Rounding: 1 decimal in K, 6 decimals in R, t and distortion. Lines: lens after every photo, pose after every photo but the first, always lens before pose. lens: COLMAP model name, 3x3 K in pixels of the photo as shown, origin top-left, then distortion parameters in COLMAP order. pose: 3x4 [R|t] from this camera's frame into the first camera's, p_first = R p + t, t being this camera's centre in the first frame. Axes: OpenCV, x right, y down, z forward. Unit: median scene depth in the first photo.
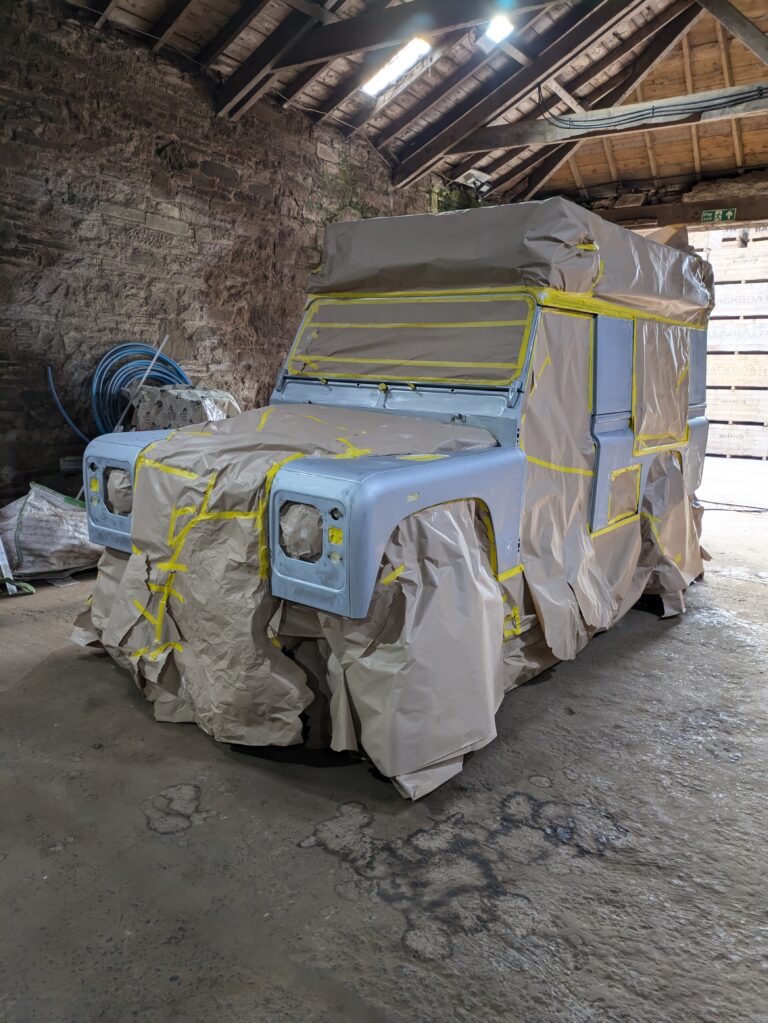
lens RADIAL K [[762.1, 0, 364.5], [0, 762.1, 516.9], [0, 0, 1]] dist [0.045389, -0.038342]
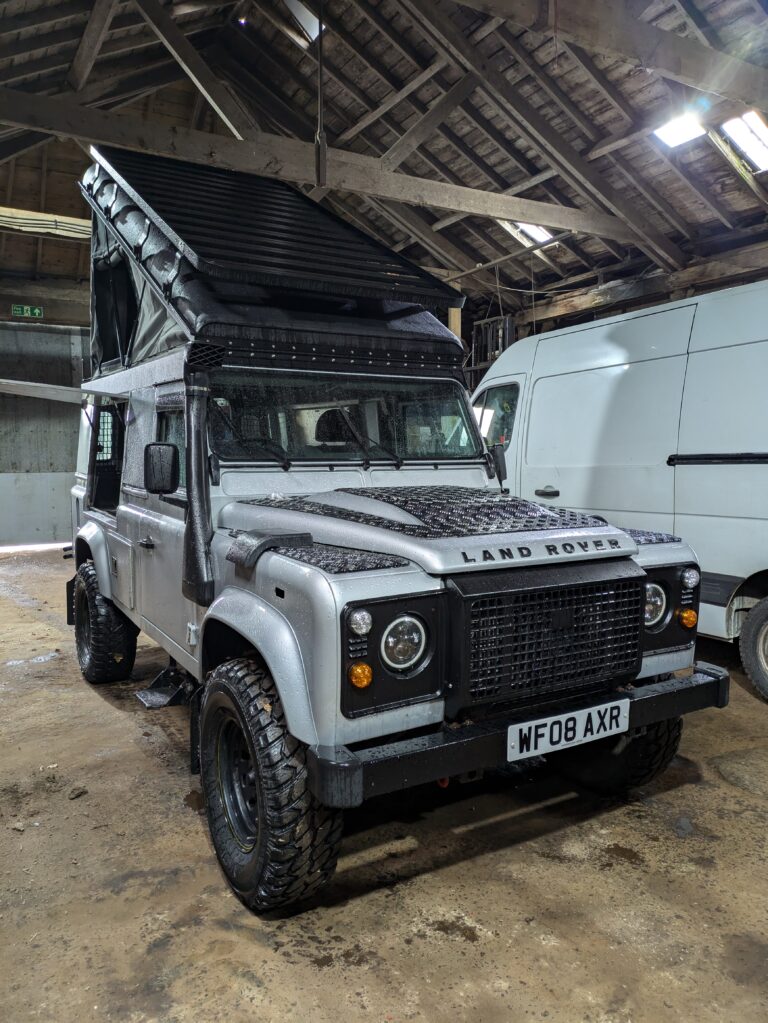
lens RADIAL K [[762.1, 0, 379.9], [0, 762.1, 519.0], [0, 0, 1]] dist [0.045389, -0.038342]
pose [[0.375334, -0.122072, 0.918816, -1.095792], [0.202309, 0.978178, 0.047316, -0.115645], [-0.904542, 0.168125, 0.391840, 0.394720]]
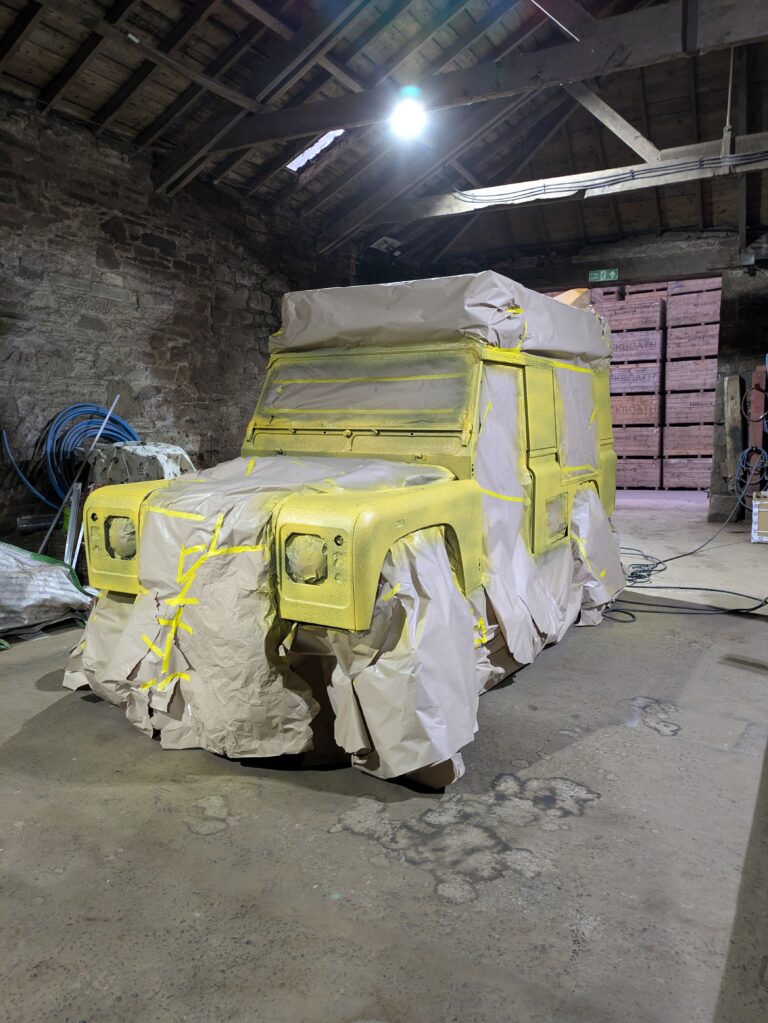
lens RADIAL K [[762.1, 0, 372.9], [0, 762.1, 507.3], [0, 0, 1]] dist [0.045389, -0.038342]
pose [[0.990528, -0.053460, 0.126479, -0.094739], [0.062981, 0.995376, -0.072519, 0.023588], [-0.122017, 0.079798, 0.989315, -0.120095]]
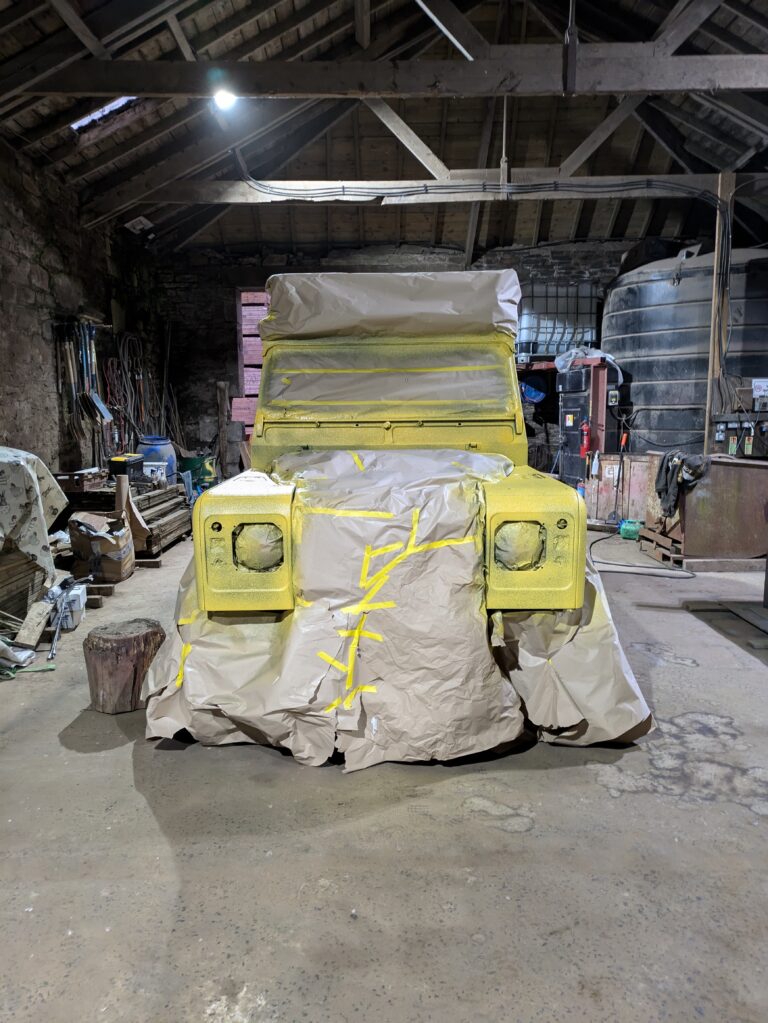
lens RADIAL K [[762.1, 0, 370.0], [0, 762.1, 523.5], [0, 0, 1]] dist [0.045389, -0.038342]
pose [[0.797024, -0.130832, 0.589607, -0.713664], [0.158338, 0.987372, 0.005056, -0.042593], [-0.582823, 0.089328, 0.807674, 0.144994]]
